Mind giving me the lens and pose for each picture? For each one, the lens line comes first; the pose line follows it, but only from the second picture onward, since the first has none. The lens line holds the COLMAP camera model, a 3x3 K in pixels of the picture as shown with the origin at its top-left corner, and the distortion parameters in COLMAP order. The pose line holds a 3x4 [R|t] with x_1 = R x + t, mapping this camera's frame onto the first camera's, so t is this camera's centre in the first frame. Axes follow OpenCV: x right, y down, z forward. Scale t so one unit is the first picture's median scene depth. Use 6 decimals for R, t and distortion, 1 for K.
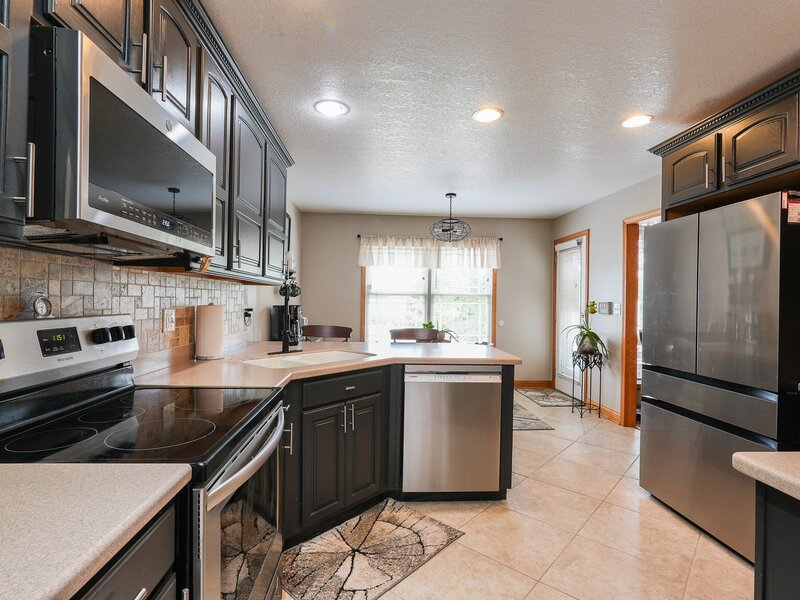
lens RADIAL K [[412.0, 0, 399.1], [0, 412.0, 299.9], [0, 0, 1]] dist [-0.022652, 0.013051]
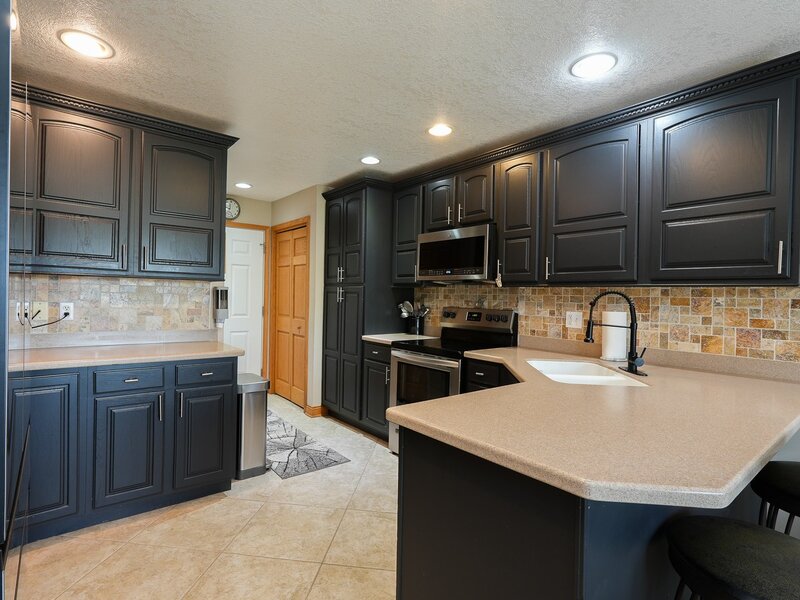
lens RADIAL K [[412.0, 0, 399.1], [0, 412.0, 299.9], [0, 0, 1]] dist [-0.022652, 0.013051]
pose [[-0.813958, -0.028708, -0.580214, 0.265174], [-0.034672, 0.999398, -0.000809, 0.001264], [0.579888, 0.019459, -0.814464, 0.641241]]
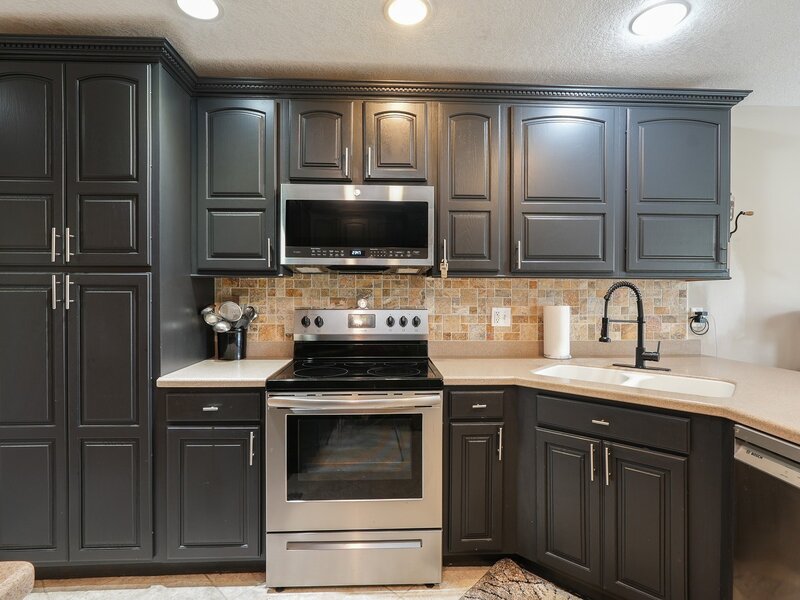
lens RADIAL K [[412.0, 0, 399.1], [0, 412.0, 299.9], [0, 0, 1]] dist [-0.022652, 0.013051]
pose [[-0.017469, -0.006002, -0.999829, 0.233294], [-0.001988, 0.999980, -0.005968, 0.002600], [0.999845, 0.001884, -0.017480, 0.258481]]
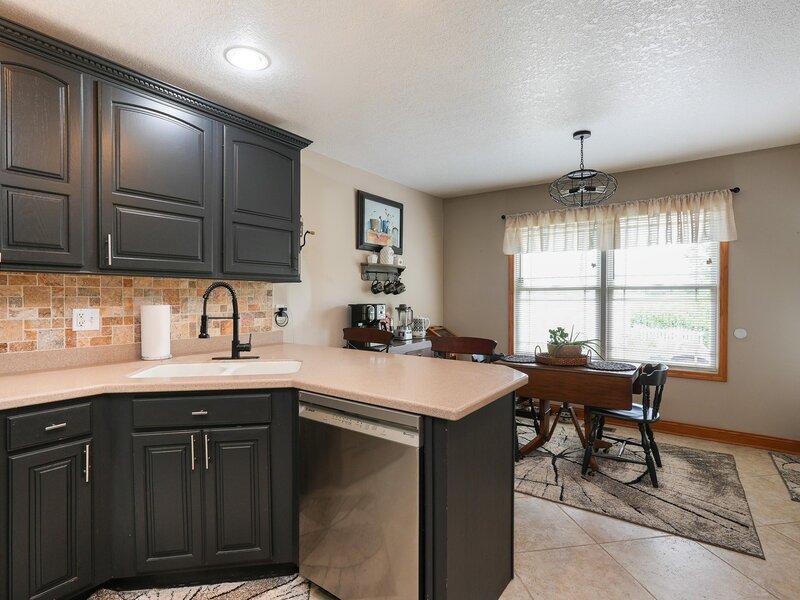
lens RADIAL K [[412.0, 0, 399.1], [0, 412.0, 299.9], [0, 0, 1]] dist [-0.022652, 0.013051]
pose [[0.769353, -0.008427, -0.638769, 0.255654], [0.011401, 0.999935, 0.000540, 0.003028], [0.638722, -0.007698, 0.769399, 0.254124]]
